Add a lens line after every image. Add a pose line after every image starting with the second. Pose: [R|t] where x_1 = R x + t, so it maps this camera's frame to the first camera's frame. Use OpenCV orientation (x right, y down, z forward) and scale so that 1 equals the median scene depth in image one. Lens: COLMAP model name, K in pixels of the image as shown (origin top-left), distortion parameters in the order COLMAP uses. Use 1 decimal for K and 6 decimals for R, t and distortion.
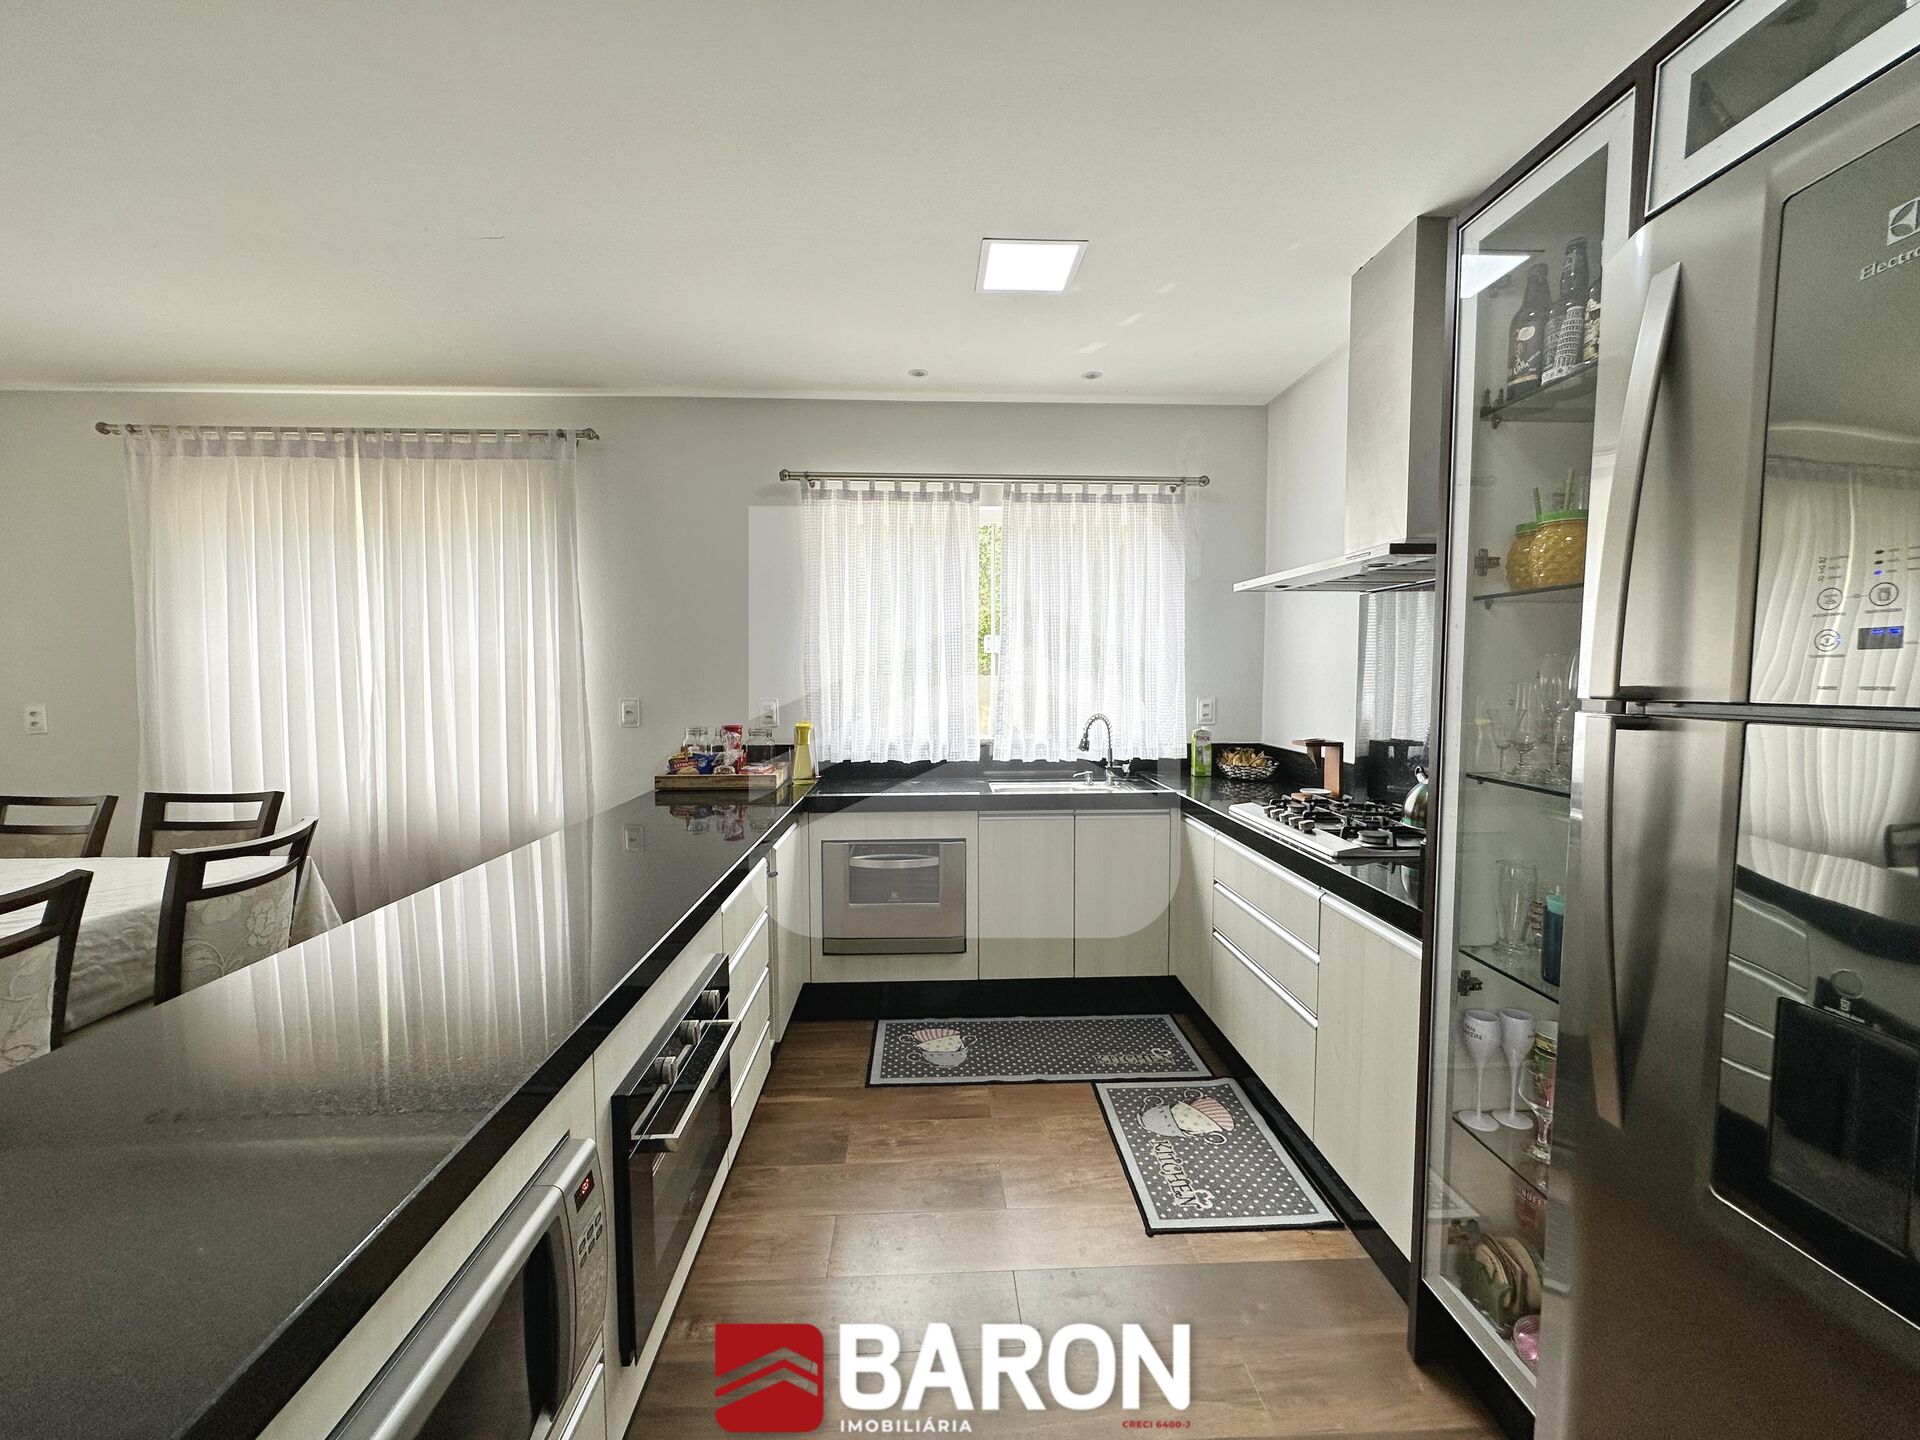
lens RADIAL K [[768.6, 0, 956.2], [0, 768.6, 718.2], [0, 0, 1]] dist [-0.001971, 0.000230]
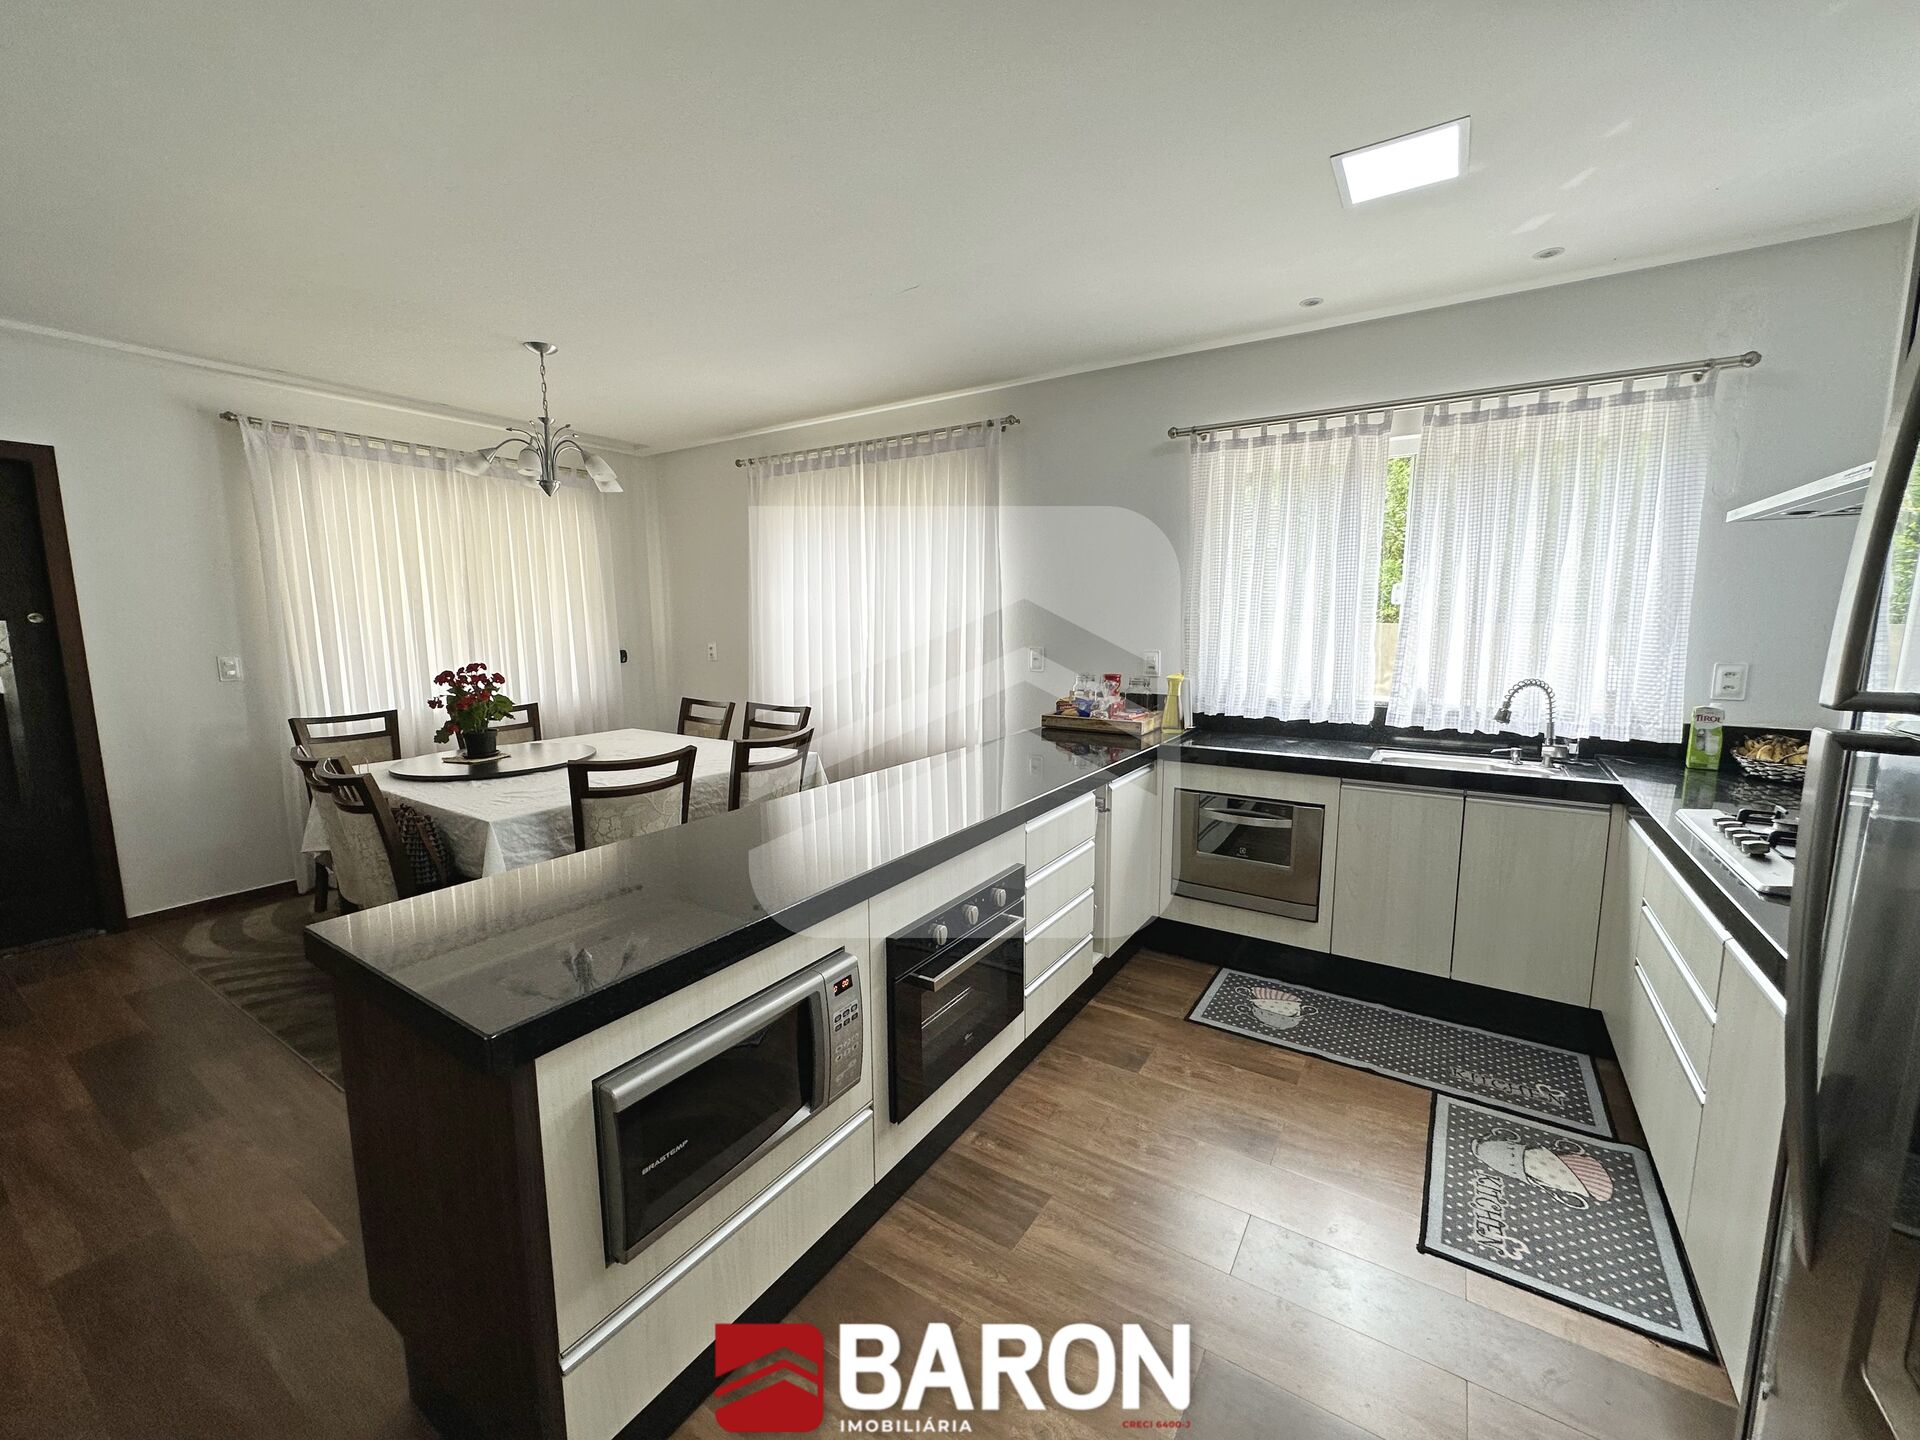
lens RADIAL K [[768.6, 0, 956.2], [0, 768.6, 718.2], [0, 0, 1]] dist [-0.001971, 0.000230]
pose [[0.813722, 0.076096, -0.576252, 0.167857], [-0.032960, 0.995839, 0.084962, -0.014201], [0.580319, -0.050142, 0.812844, -0.024344]]
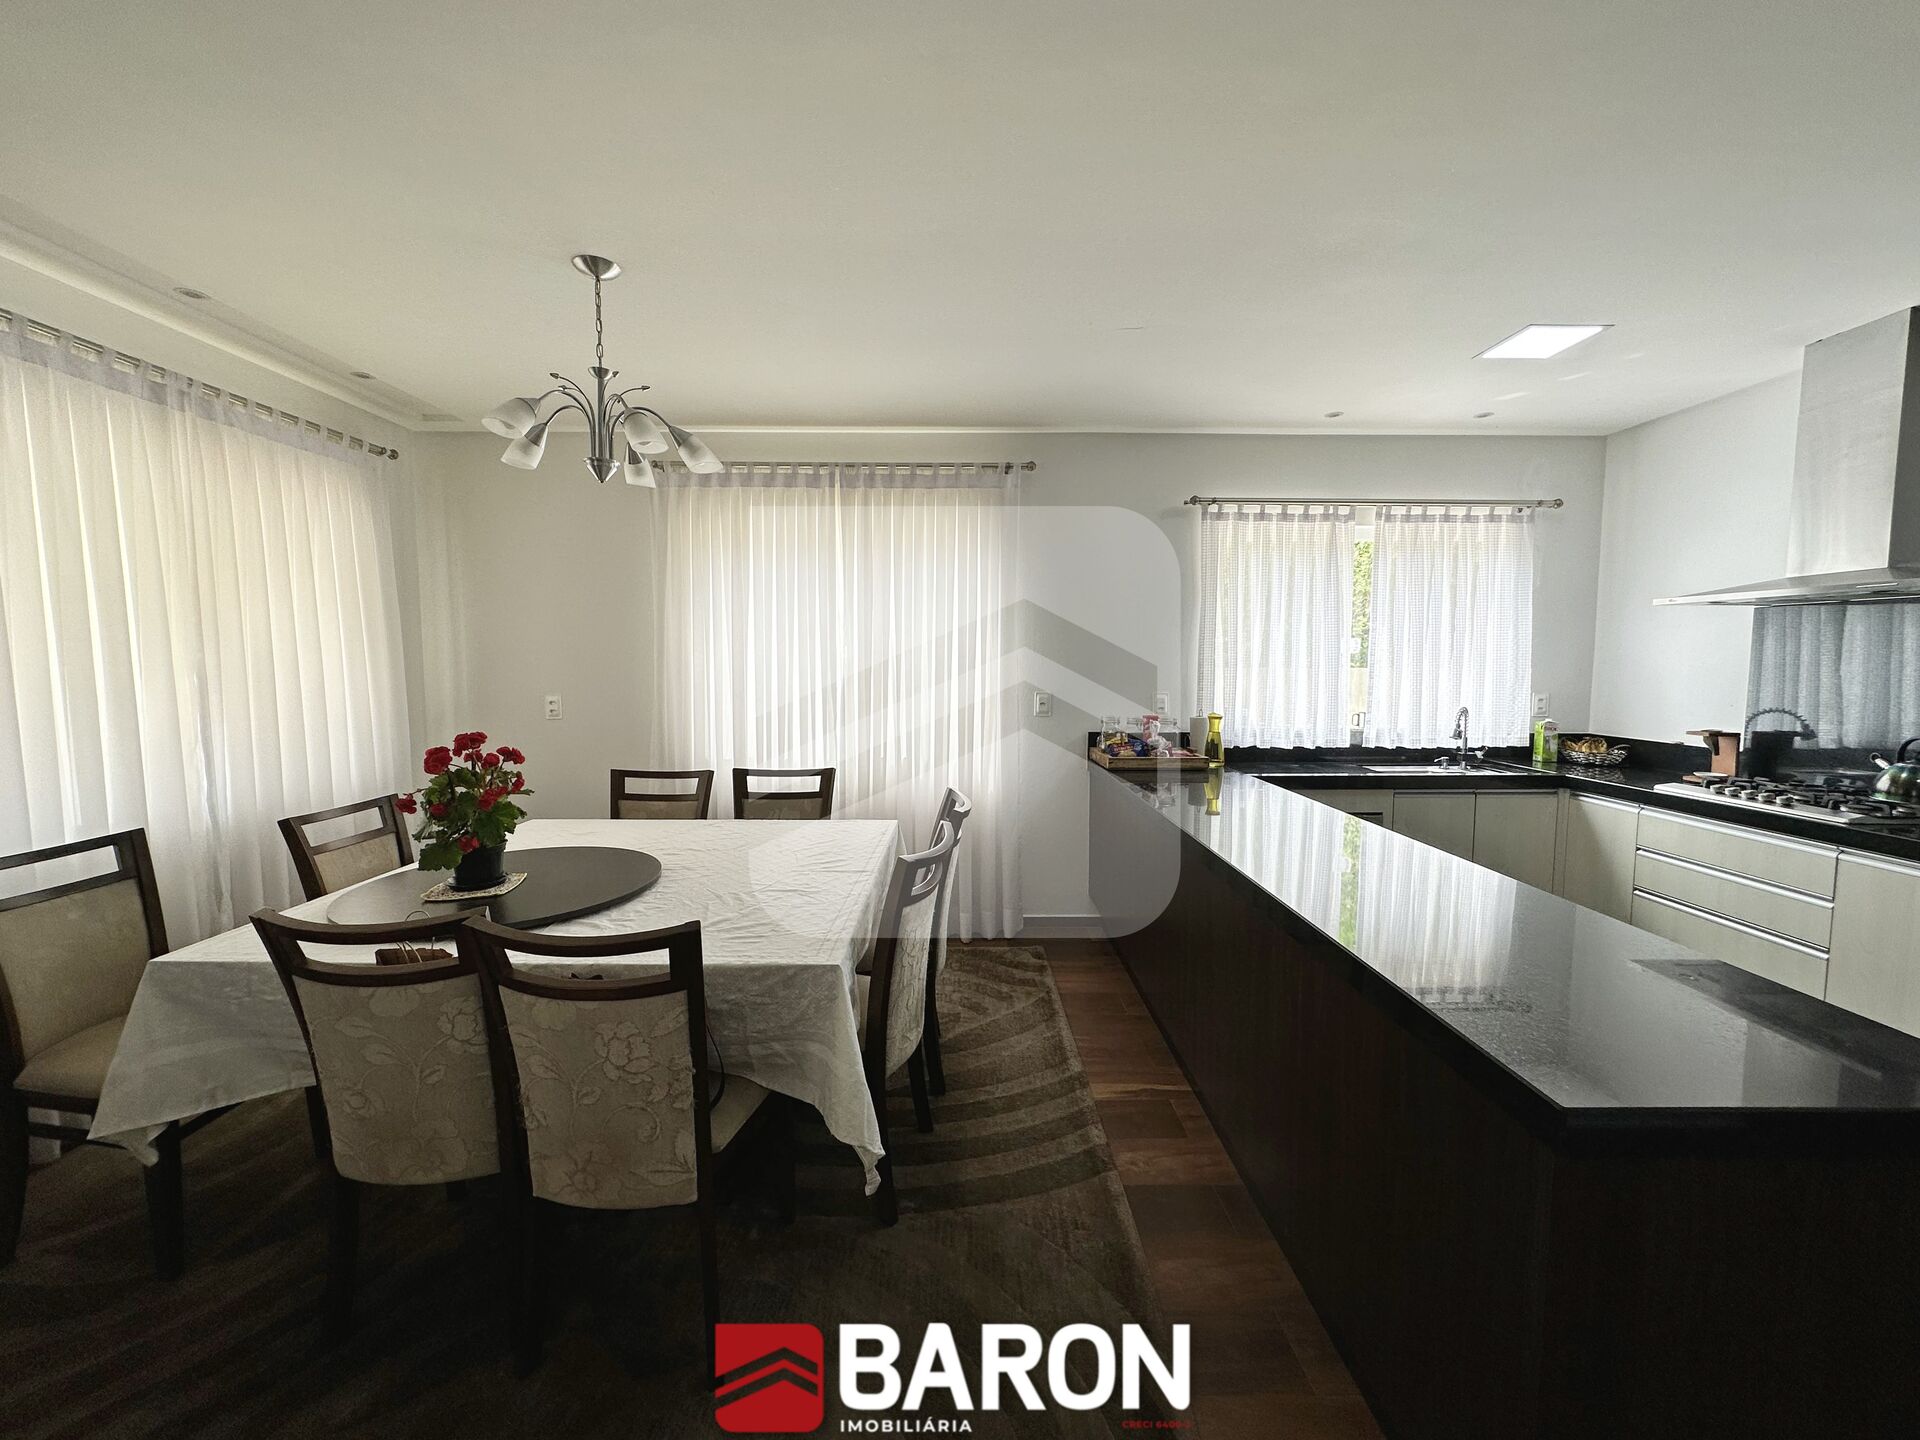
lens RADIAL K [[768.6, 0, 956.2], [0, 768.6, 718.2], [0, 0, 1]] dist [-0.001971, 0.000230]
pose [[0.999460, 0.005759, -0.032338, -0.563438], [-0.005291, 0.999880, 0.014536, -0.001887], [0.032418, -0.014357, 0.999371, -0.184727]]
